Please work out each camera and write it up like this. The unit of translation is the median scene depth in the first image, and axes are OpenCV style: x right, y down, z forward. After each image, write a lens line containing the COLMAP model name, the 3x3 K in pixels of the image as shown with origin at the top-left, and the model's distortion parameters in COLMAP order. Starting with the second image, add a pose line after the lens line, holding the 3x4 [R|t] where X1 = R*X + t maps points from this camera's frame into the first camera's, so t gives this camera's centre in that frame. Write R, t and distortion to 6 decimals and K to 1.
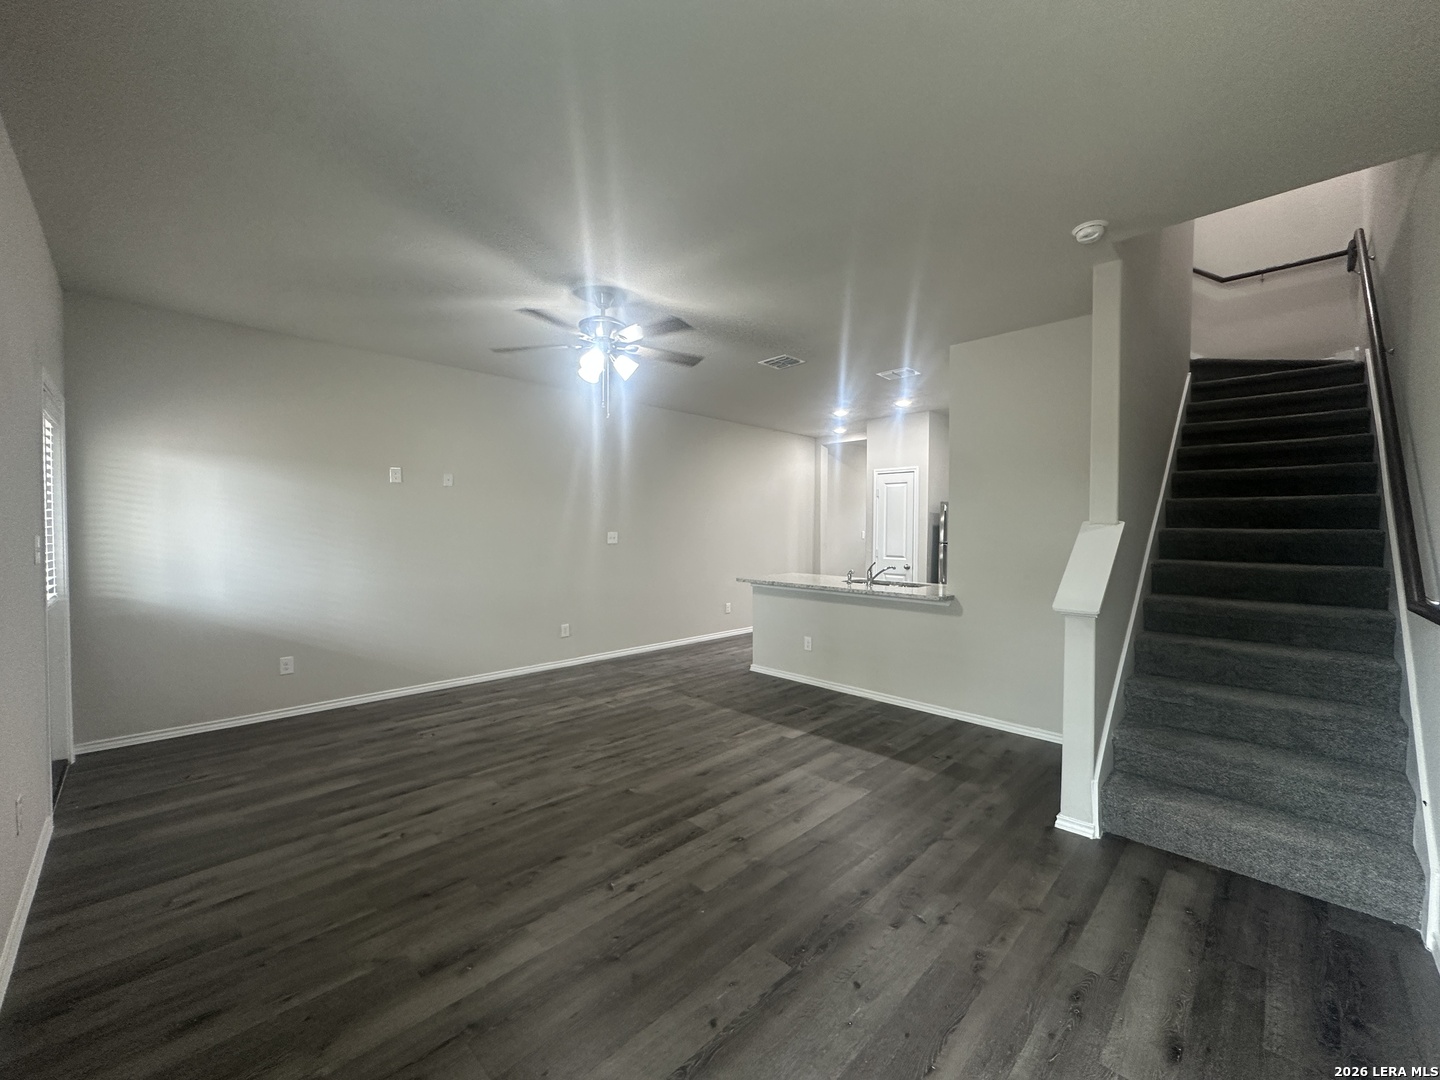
lens RADIAL K [[576.9, 0, 714.6], [0, 576.9, 533.9], [0, 0, 1]] dist [0.001332, 0.000443]
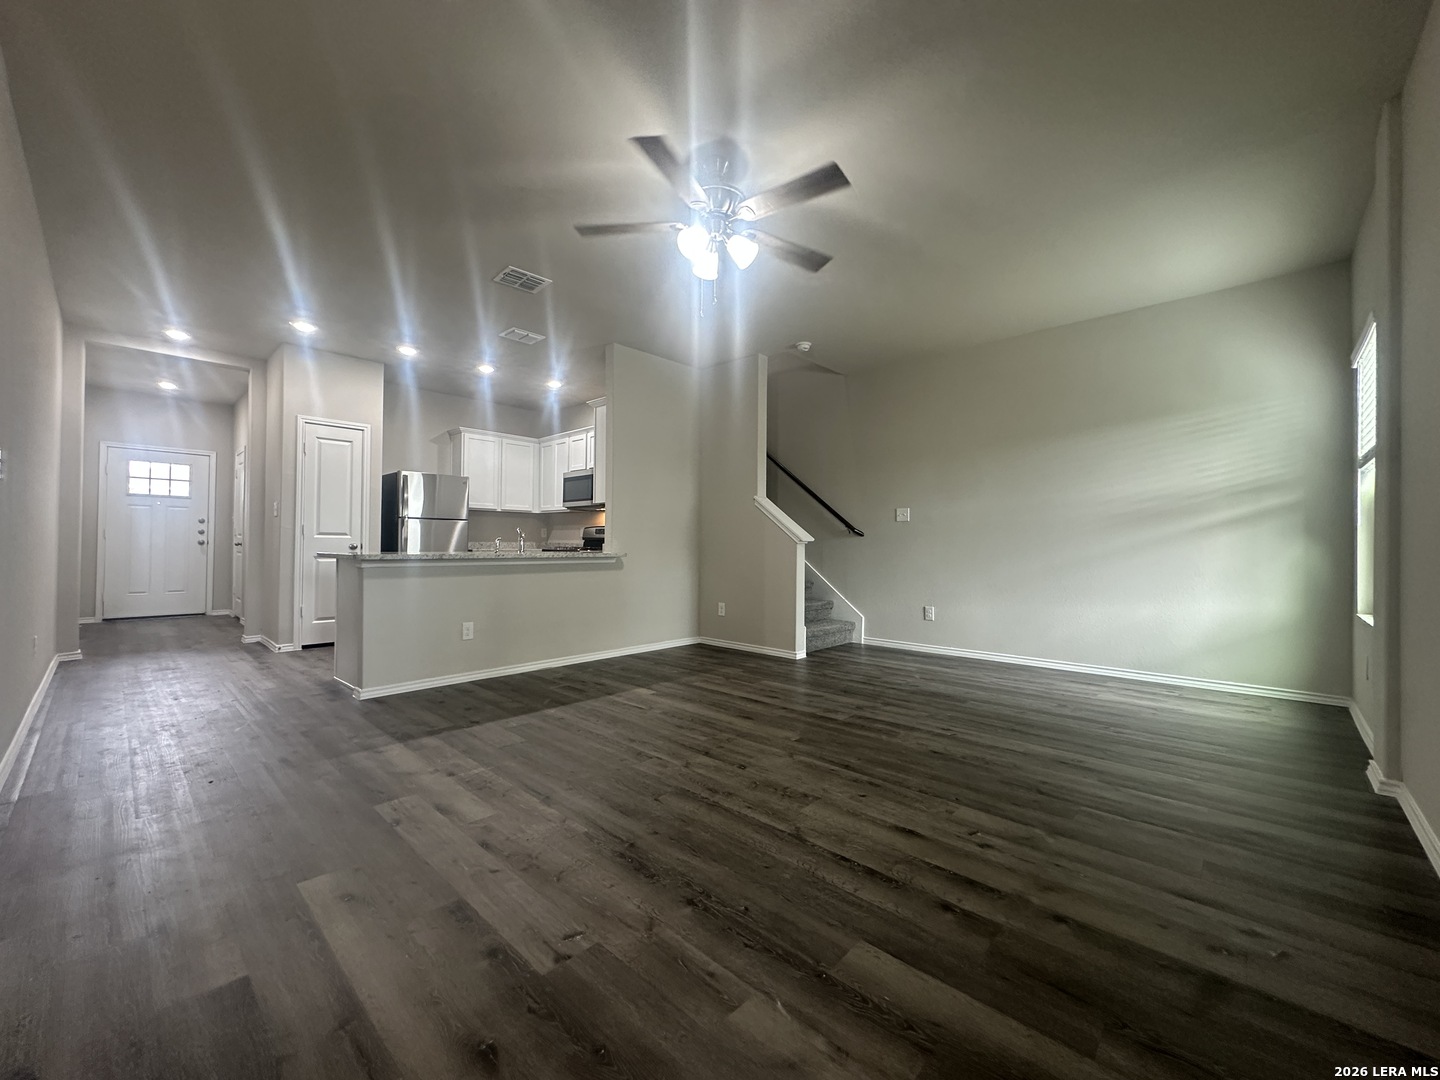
lens RADIAL K [[576.9, 0, 716.5], [0, 576.9, 539.0], [0, 0, 1]] dist [0.001332, 0.000443]
pose [[-0.037086, 0.004257, 0.999303, -0.938710], [0.000234, 0.999991, -0.004252, 0.096092], [-0.999312, 0.000077, -0.037087, 0.990144]]
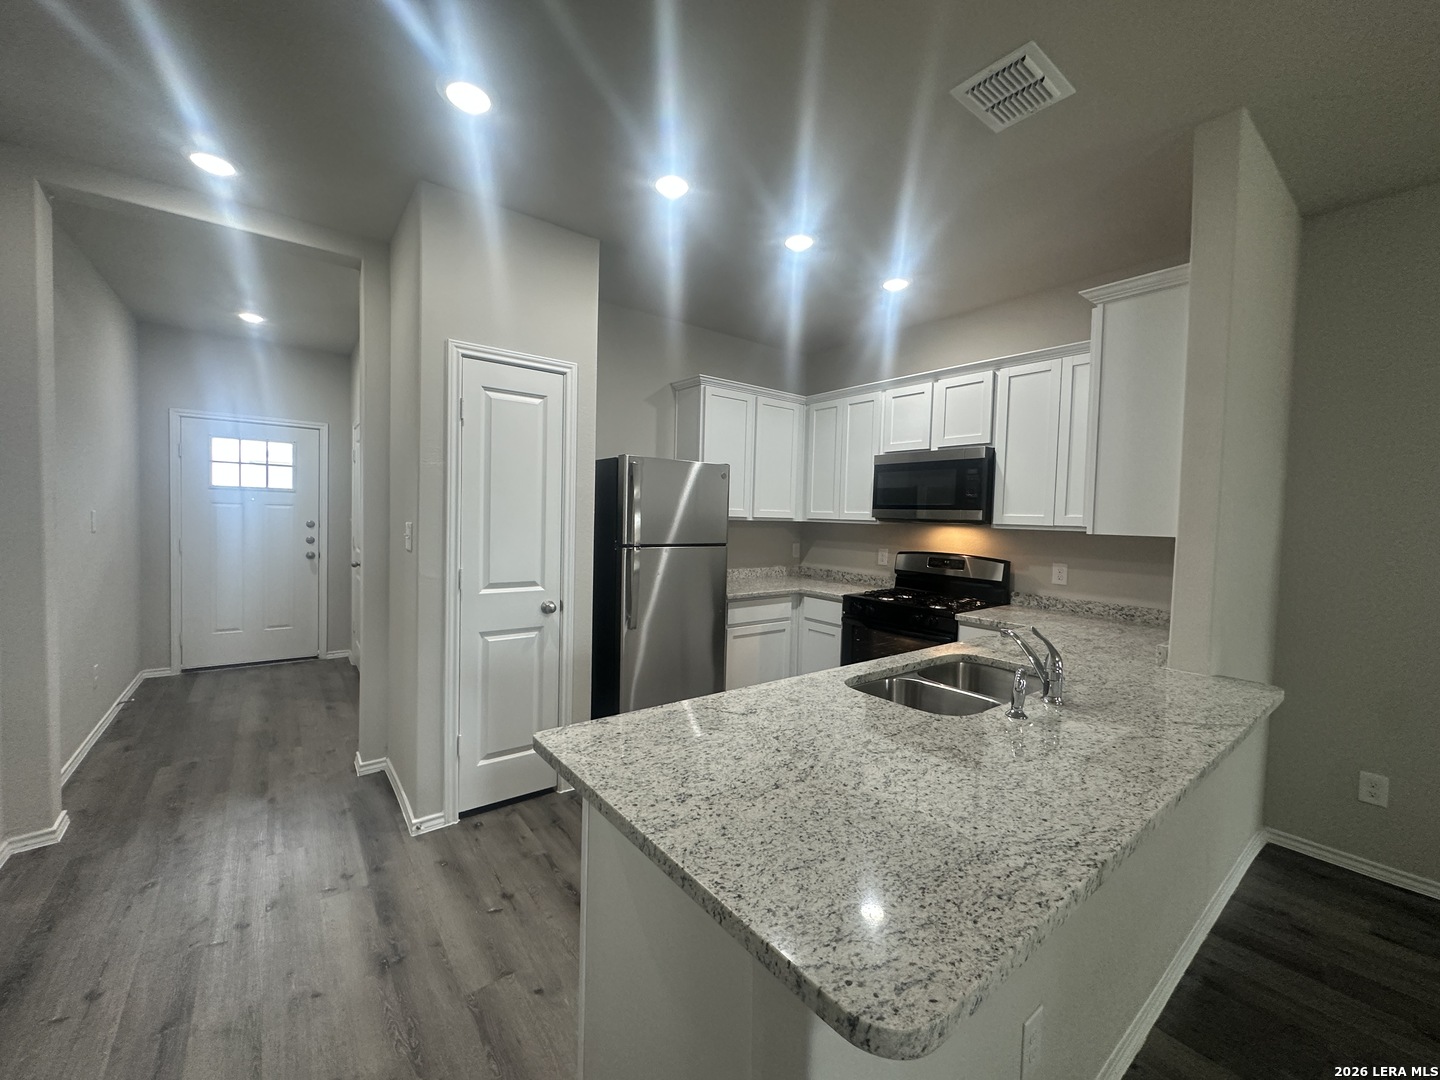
lens RADIAL K [[576.9, 0, 719.2], [0, 576.9, 539.0], [0, 0, 1]] dist [0.001332, 0.000443]
pose [[0.118154, -0.040533, 0.992168, -0.099737], [-0.016081, 0.998957, 0.042725, -0.018998], [-0.992865, -0.021004, 0.117379, 1.585830]]
